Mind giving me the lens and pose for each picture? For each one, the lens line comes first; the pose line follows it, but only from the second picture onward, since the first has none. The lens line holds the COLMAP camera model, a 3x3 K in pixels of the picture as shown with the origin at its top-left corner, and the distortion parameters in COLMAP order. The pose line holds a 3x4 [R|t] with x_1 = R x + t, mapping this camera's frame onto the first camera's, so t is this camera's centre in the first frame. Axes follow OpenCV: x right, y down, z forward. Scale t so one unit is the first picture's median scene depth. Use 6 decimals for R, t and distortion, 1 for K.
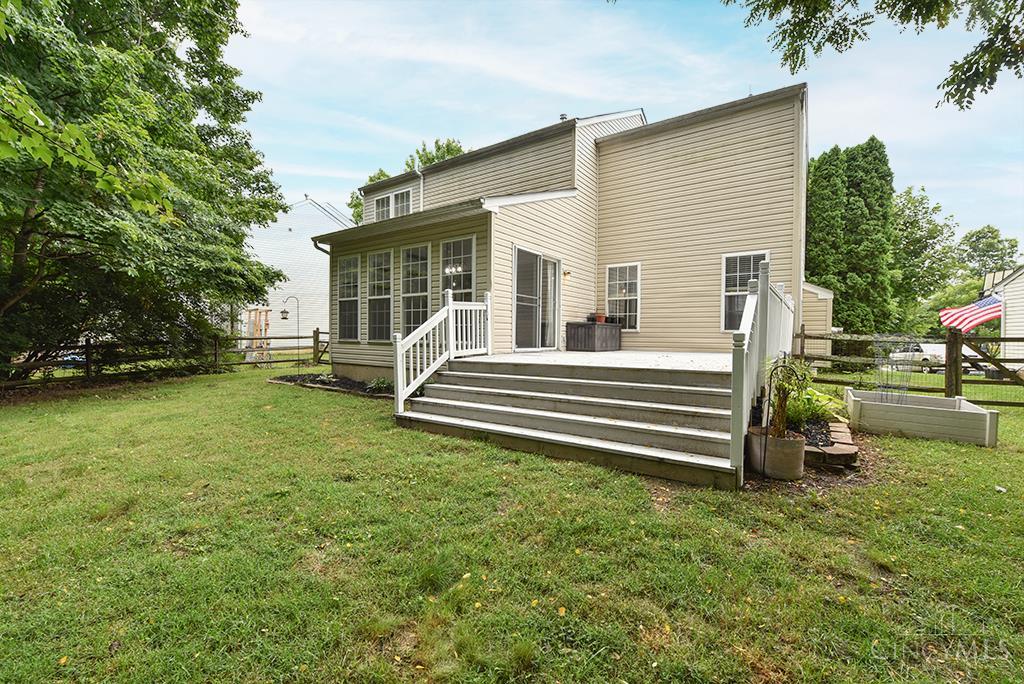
lens RADIAL K [[417.2, 0, 512.0], [0, 417.2, 342.0], [0, 0, 1]] dist [-0.001589, -0.005585]
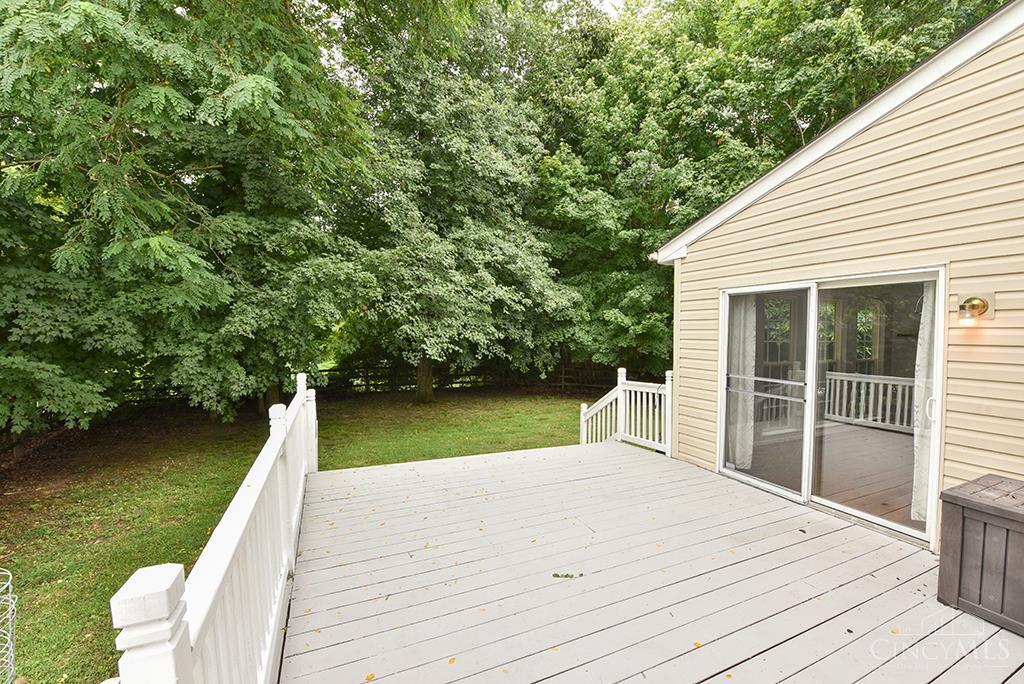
lens RADIAL K [[409.6, 0, 512.0], [0, 409.6, 342.0], [0, 0, 1]] dist [-0.018100, -0.000550]
pose [[-0.509866, -0.011907, -0.860171, 0.539867], [-0.045149, 0.998897, 0.012935, -0.128141], [0.859068, 0.045431, -0.509841, 0.865960]]
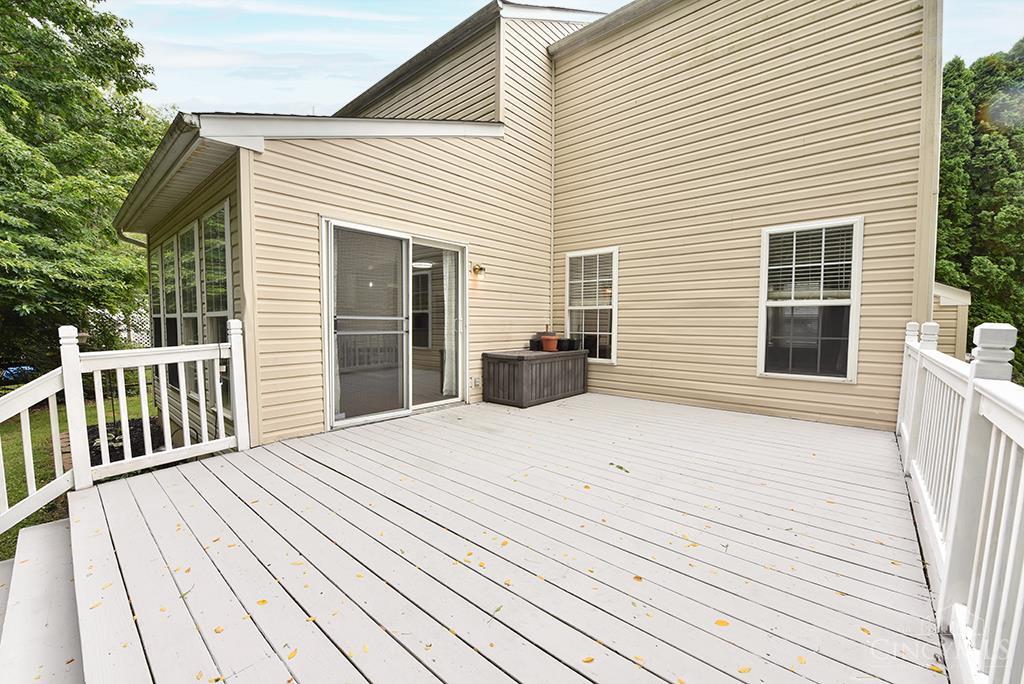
lens RADIAL K [[404.8, 0, 512.0], [0, 404.8, 342.0], [0, 0, 1]] dist [-0.012211, 0.000208]
pose [[0.995226, -0.001807, -0.097579, 0.230604], [0.005294, 0.999356, 0.035484, -0.083827], [0.097452, -0.035831, 0.994595, 0.442377]]
